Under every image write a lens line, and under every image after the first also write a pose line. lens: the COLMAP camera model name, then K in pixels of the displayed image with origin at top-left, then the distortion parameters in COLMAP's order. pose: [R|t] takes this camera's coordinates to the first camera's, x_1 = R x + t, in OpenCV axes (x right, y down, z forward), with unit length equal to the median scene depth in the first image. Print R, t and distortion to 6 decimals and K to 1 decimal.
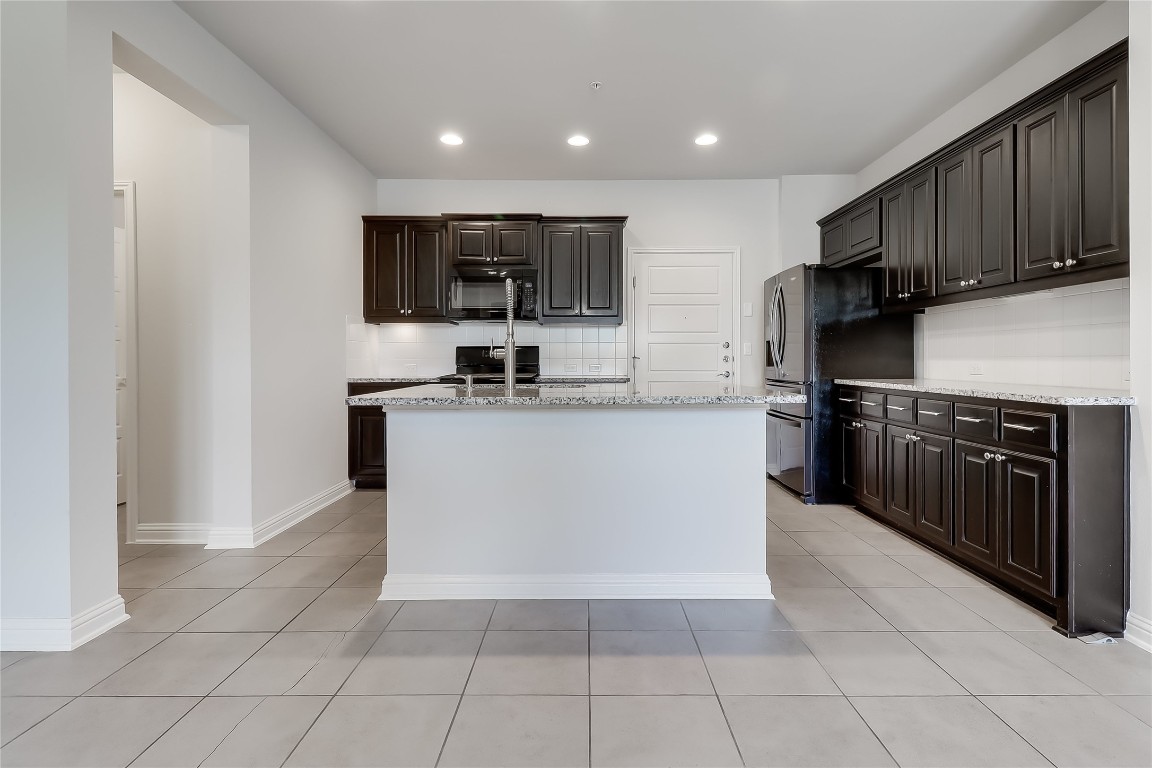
lens RADIAL K [[533.1, 0, 586.8], [0, 533.1, 363.1], [0, 0, 1]] dist [0.012065, -0.001366]
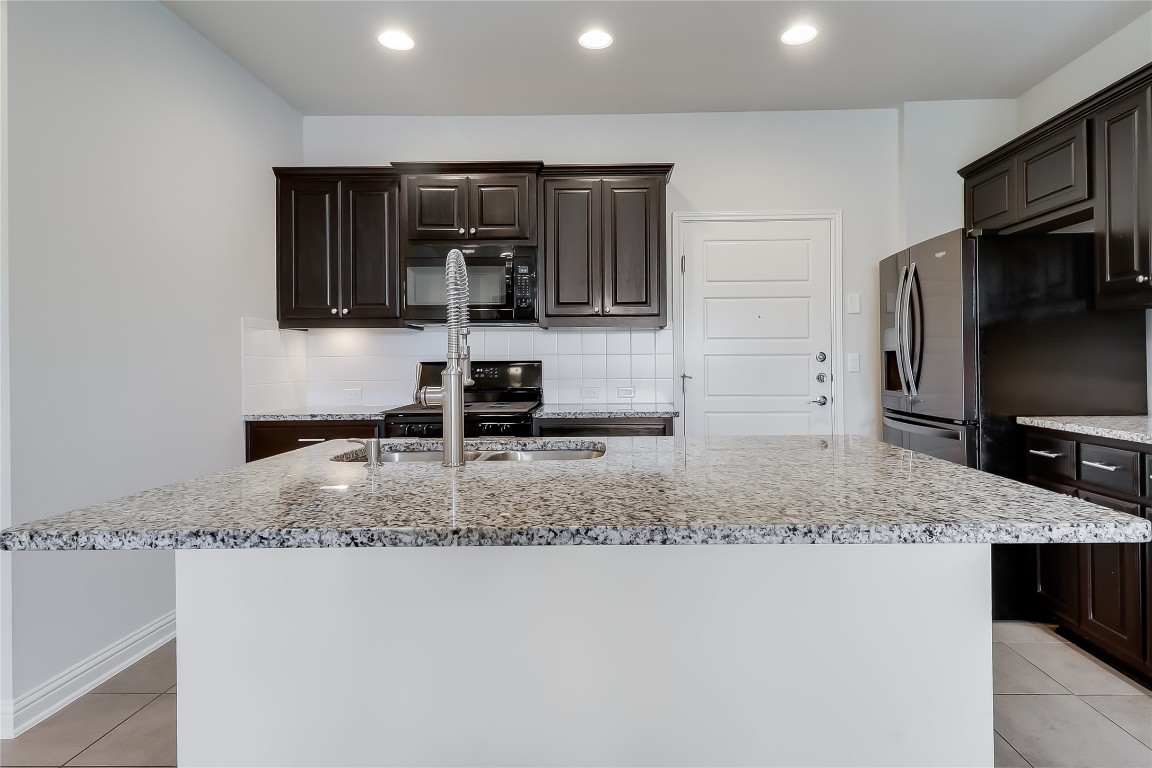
lens RADIAL K [[608.4, 0, 612.3], [0, 608.4, 362.3], [0, 0, 1]] dist [0.013385, -0.001375]
pose [[0.999914, -0.007143, -0.011024, 0.008144], [0.007073, 0.999955, -0.006348, -0.026248], [0.011069, 0.006270, 0.999919, 0.250752]]
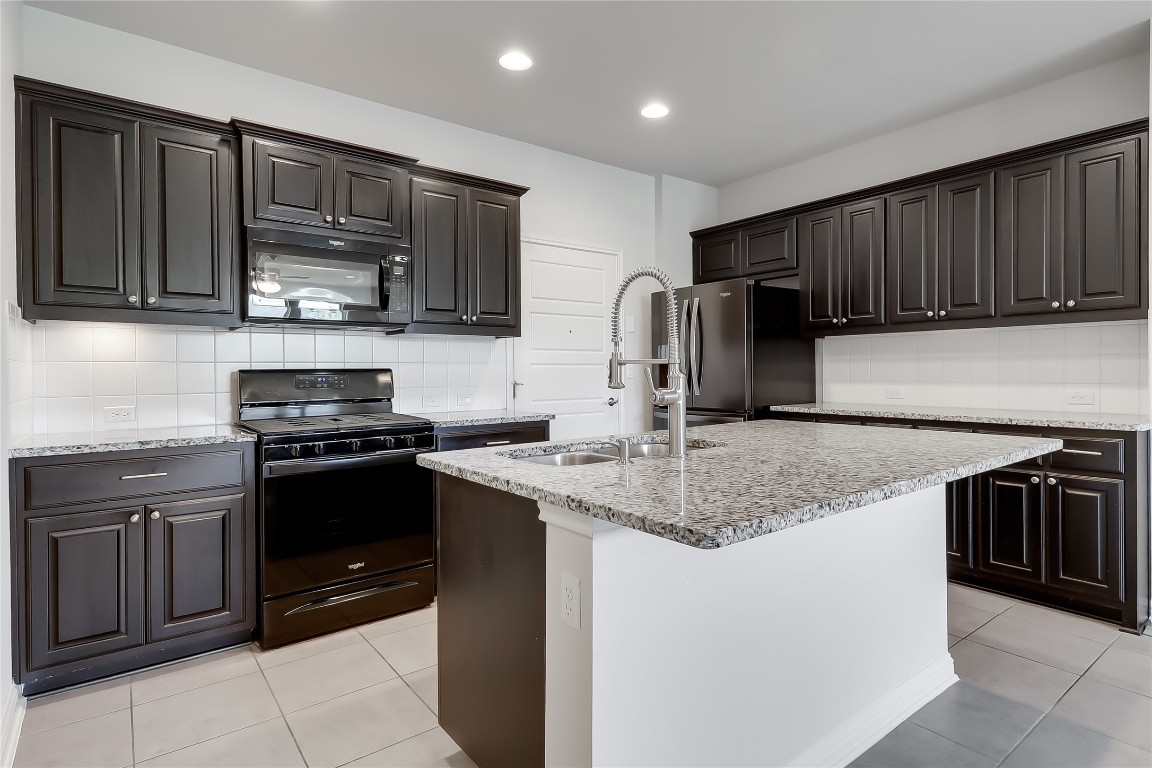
lens RADIAL K [[596.5, 0, 578.1], [0, 596.5, 378.8], [0, 0, 1]] dist [0.012842, 0.000203]
pose [[0.787913, -0.013416, 0.615640, -0.371856], [0.011234, 0.999909, 0.007413, -0.024699], [-0.615684, 0.001075, 0.787993, 0.329113]]
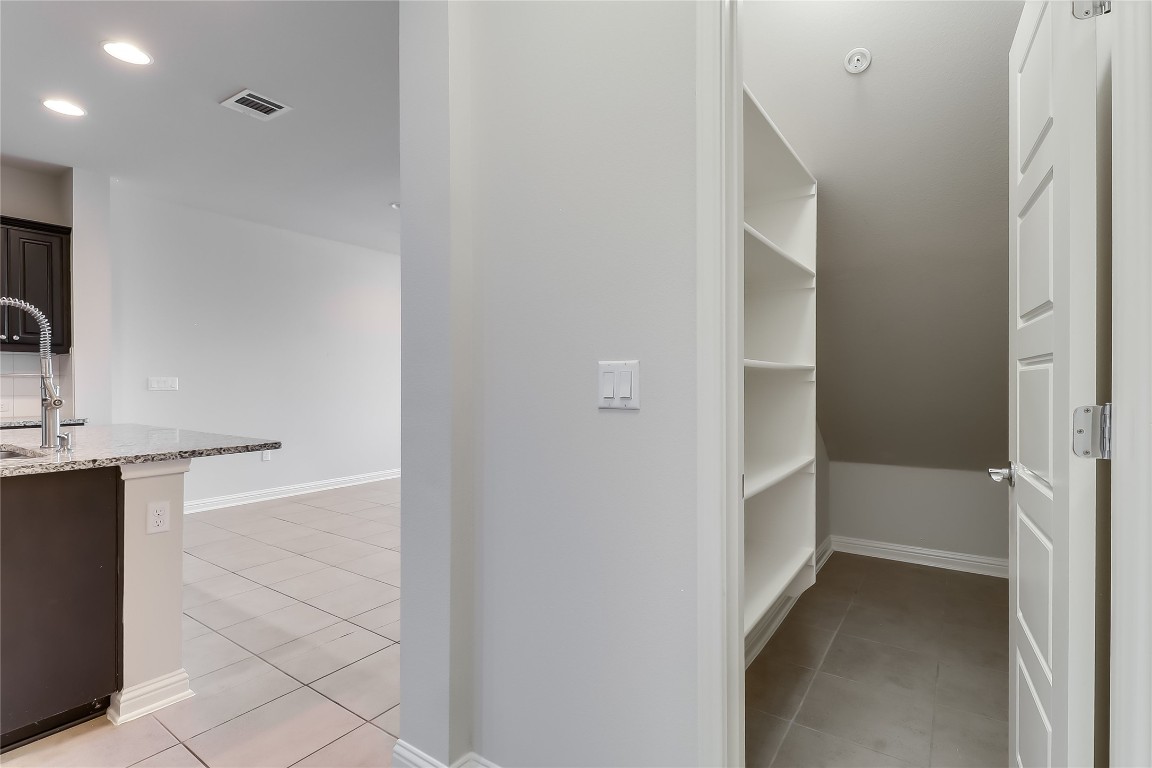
lens RADIAL K [[505.6, 0, 578.1], [0, 505.6, 384.9], [0, 0, 1]] dist [-0.001772, -0.000193]
pose [[-0.829936, -0.000127, 0.557859, -0.671662], [0.002711, 0.999987, 0.004261, -0.025202], [-0.557853, 0.005049, -0.829925, 0.660424]]
